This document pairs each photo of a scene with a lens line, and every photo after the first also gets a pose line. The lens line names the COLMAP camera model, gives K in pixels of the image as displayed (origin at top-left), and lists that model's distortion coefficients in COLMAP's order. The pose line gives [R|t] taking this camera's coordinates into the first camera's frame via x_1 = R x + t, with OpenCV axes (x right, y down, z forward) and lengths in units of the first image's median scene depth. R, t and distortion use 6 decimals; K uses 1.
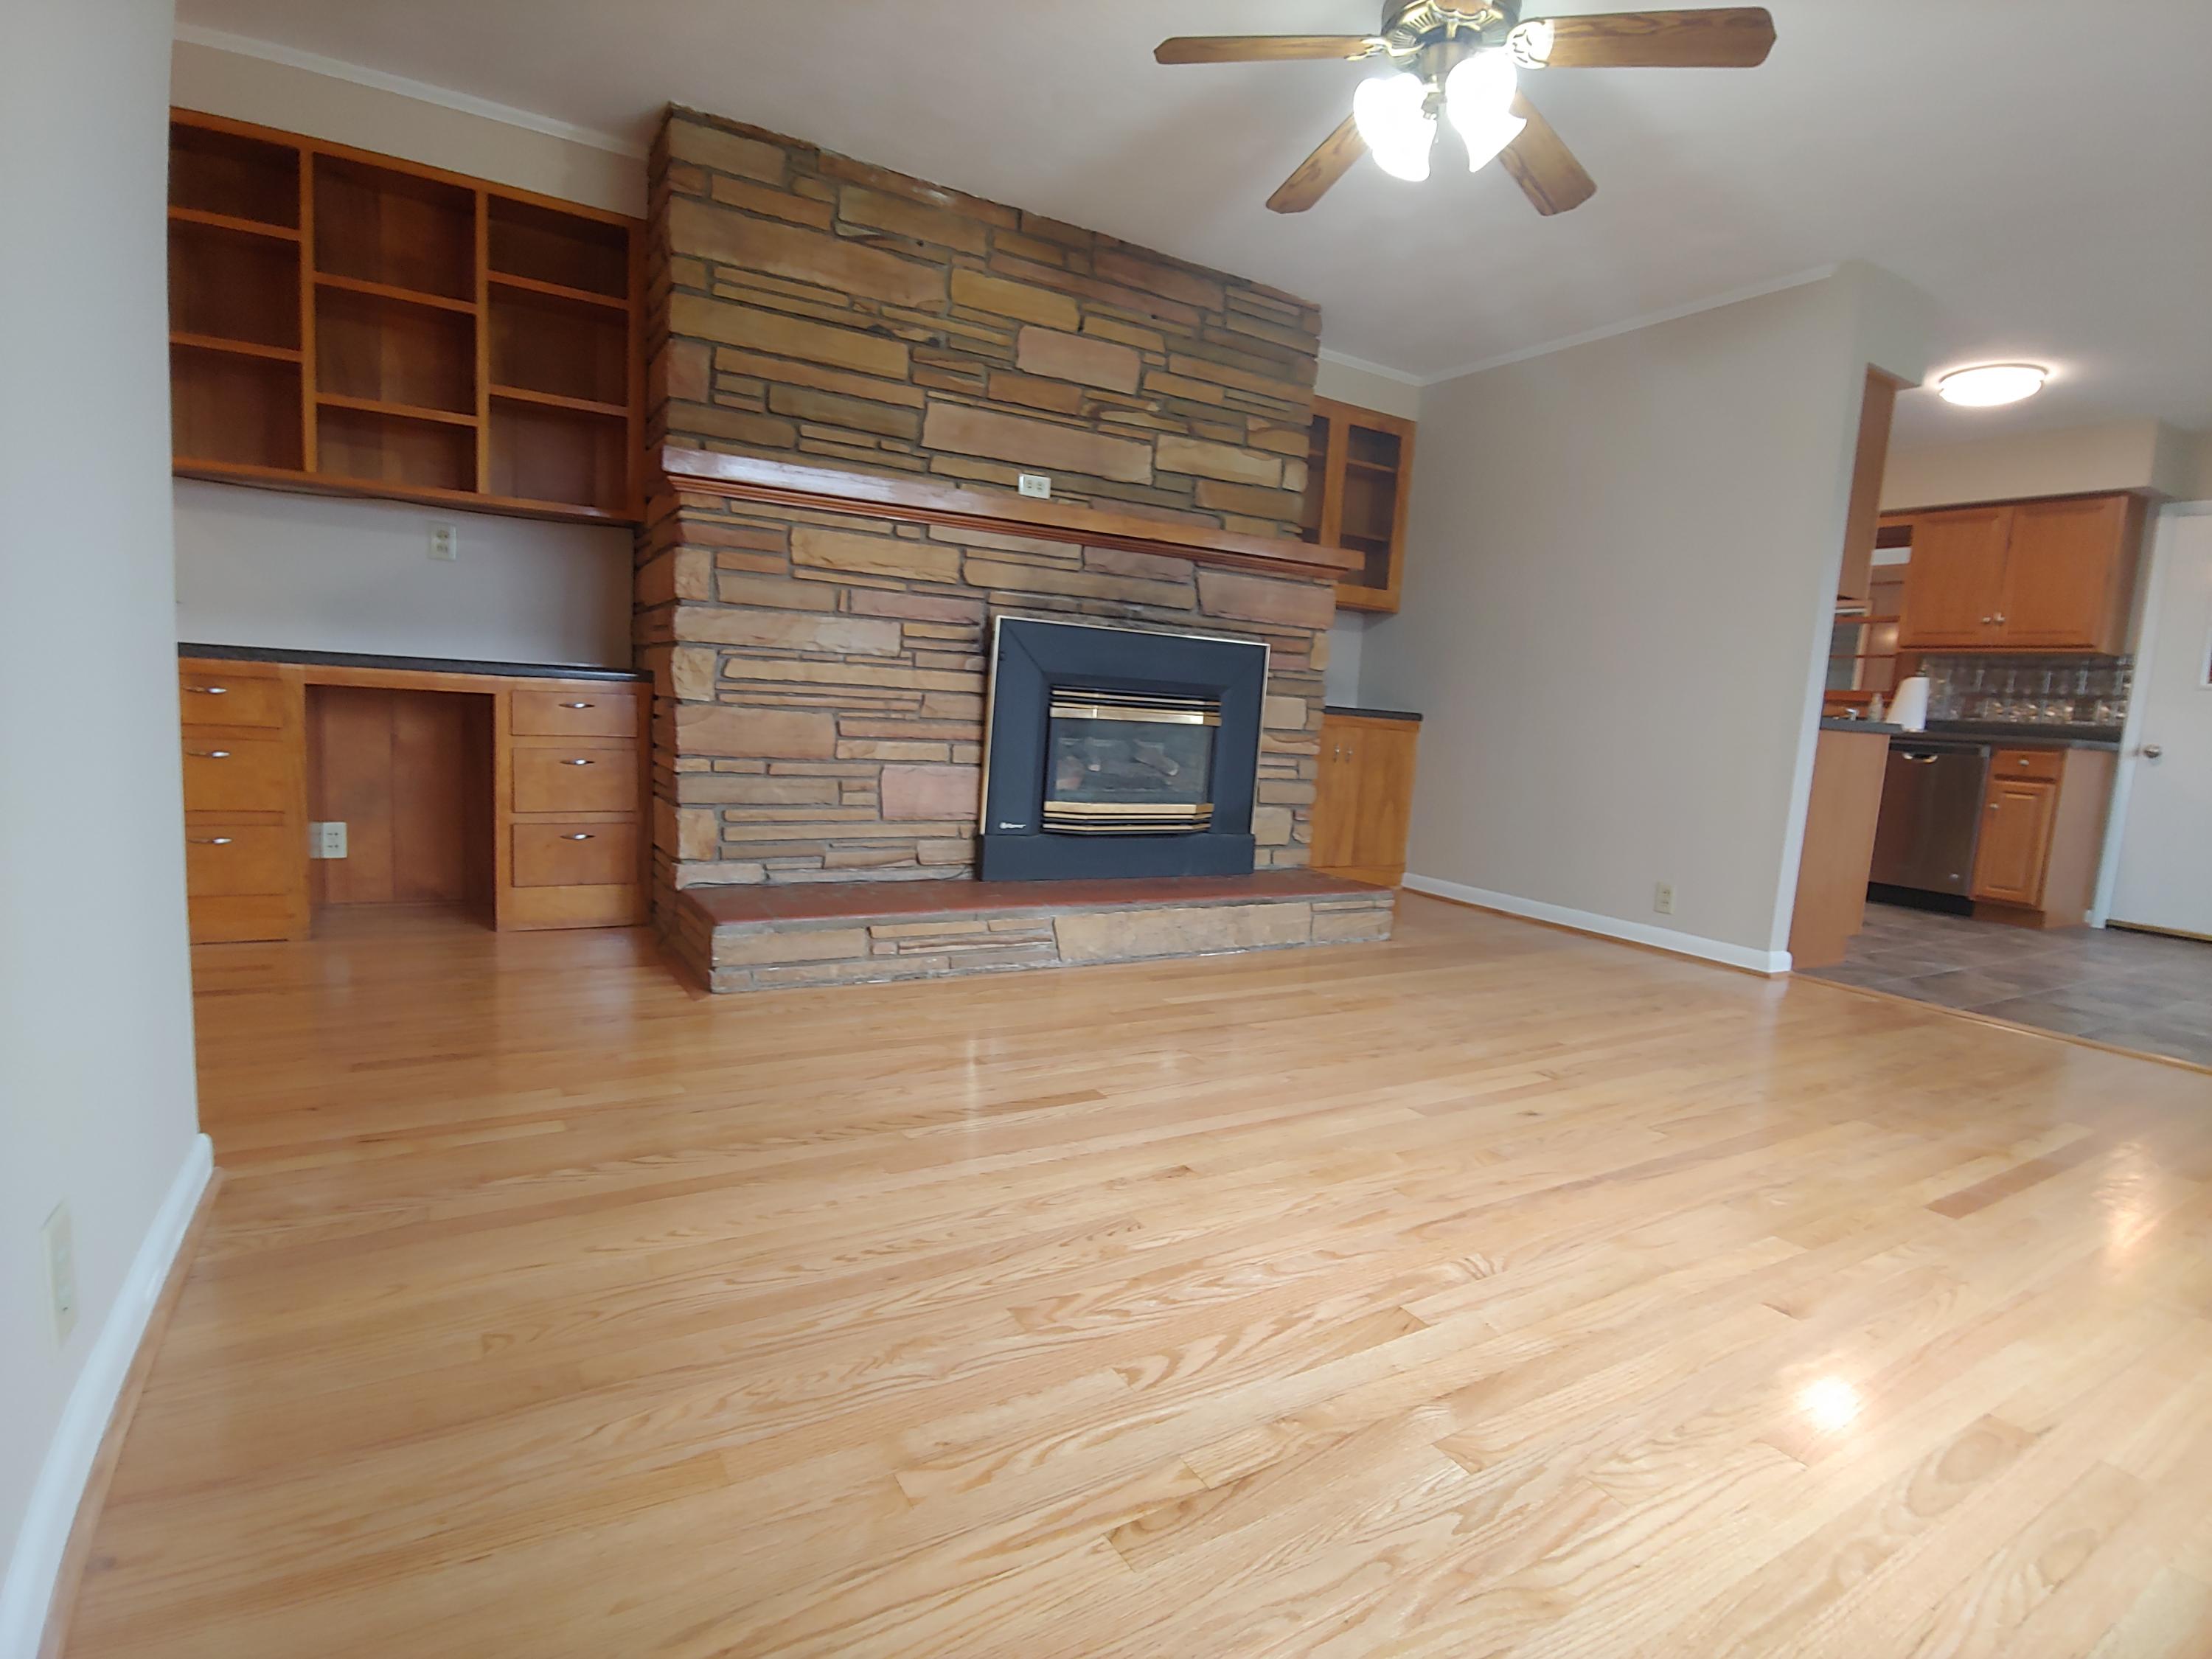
lens RADIAL K [[1104.3, 0, 1108.6], [0, 1104.3, 840.3], [0, 0, 1]] dist [-0.010707, -0.008978]
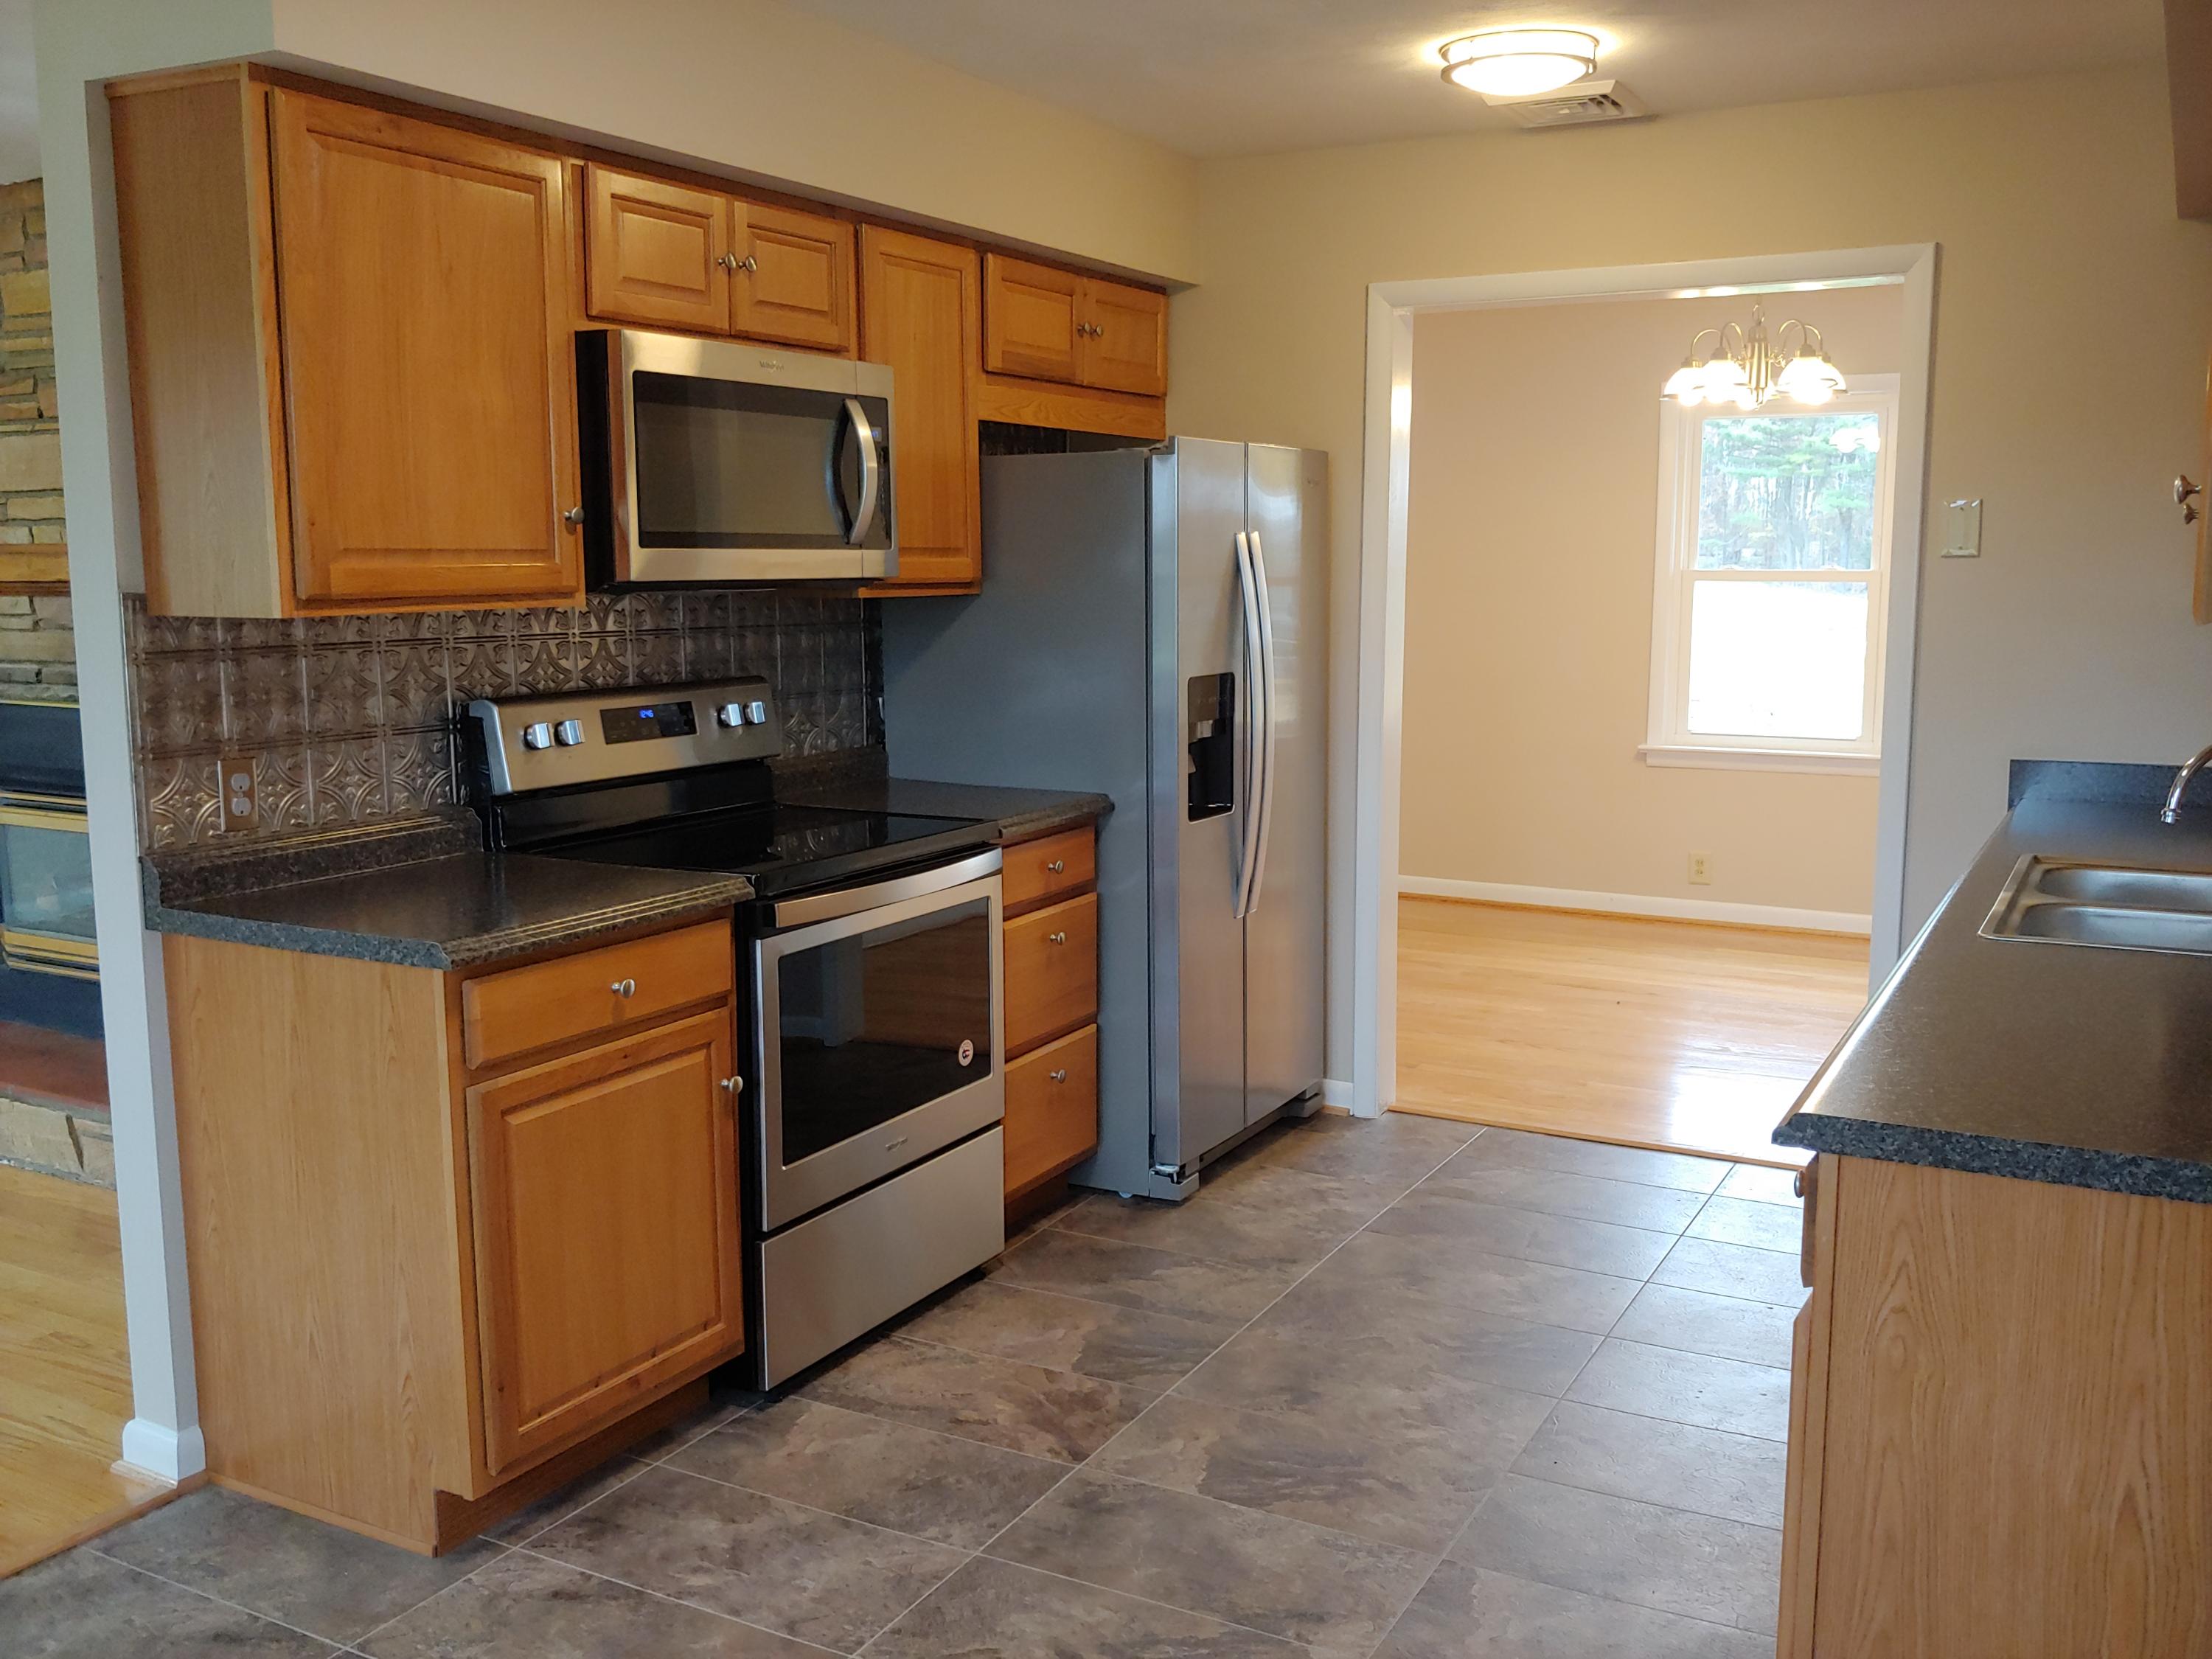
lens RADIAL K [[1960.9, 0, 1122.5], [0, 1960.9, 830.3], [0, 0, 1]] dist [0.040928, -0.084190]
pose [[0.504819, 0.059627, -0.861164, 1.681585], [-0.078200, 0.996668, 0.023168, -0.212002], [0.859676, 0.055647, 0.507800, 1.046592]]
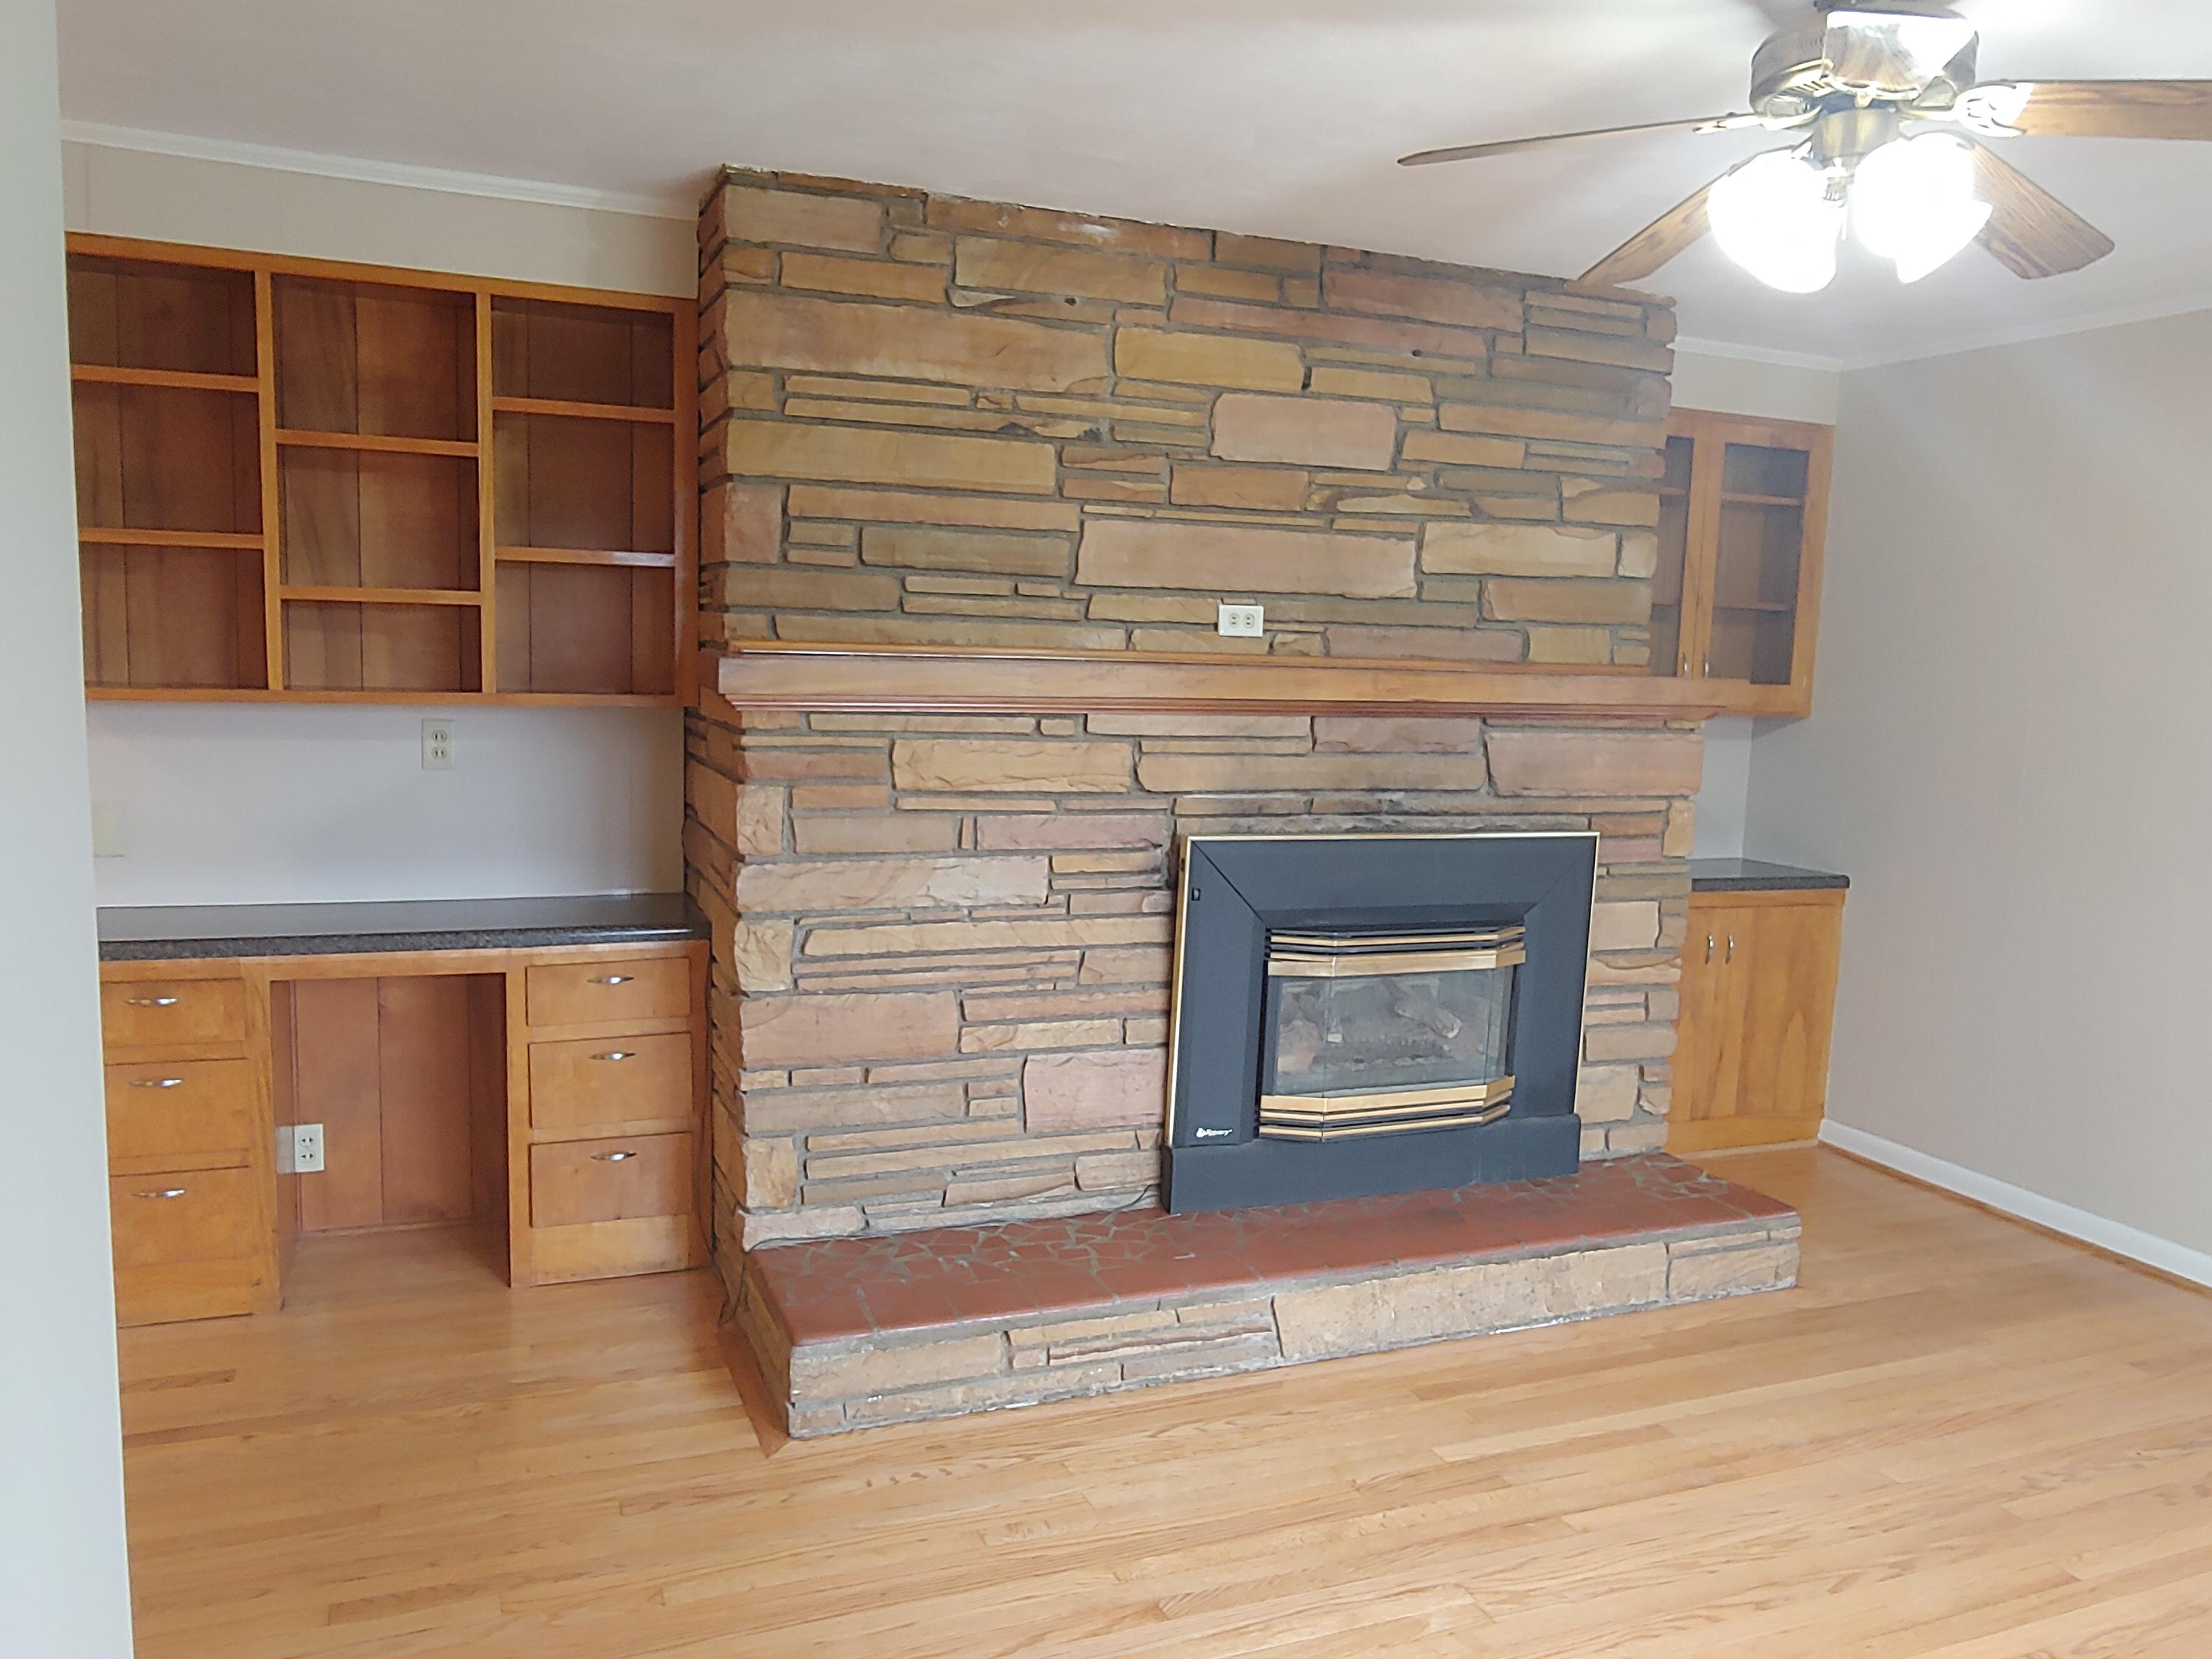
lens RADIAL K [[1631.0, 0, 1108.9], [0, 1631.0, 850.5], [0, 0, 1]] dist [-0.041461, 0.033062]
pose [[0.987078, -0.010296, -0.159912, 0.013025], [0.008703, 0.999905, -0.010662, -0.189837], [0.160007, 0.009132, 0.987074, -0.006814]]
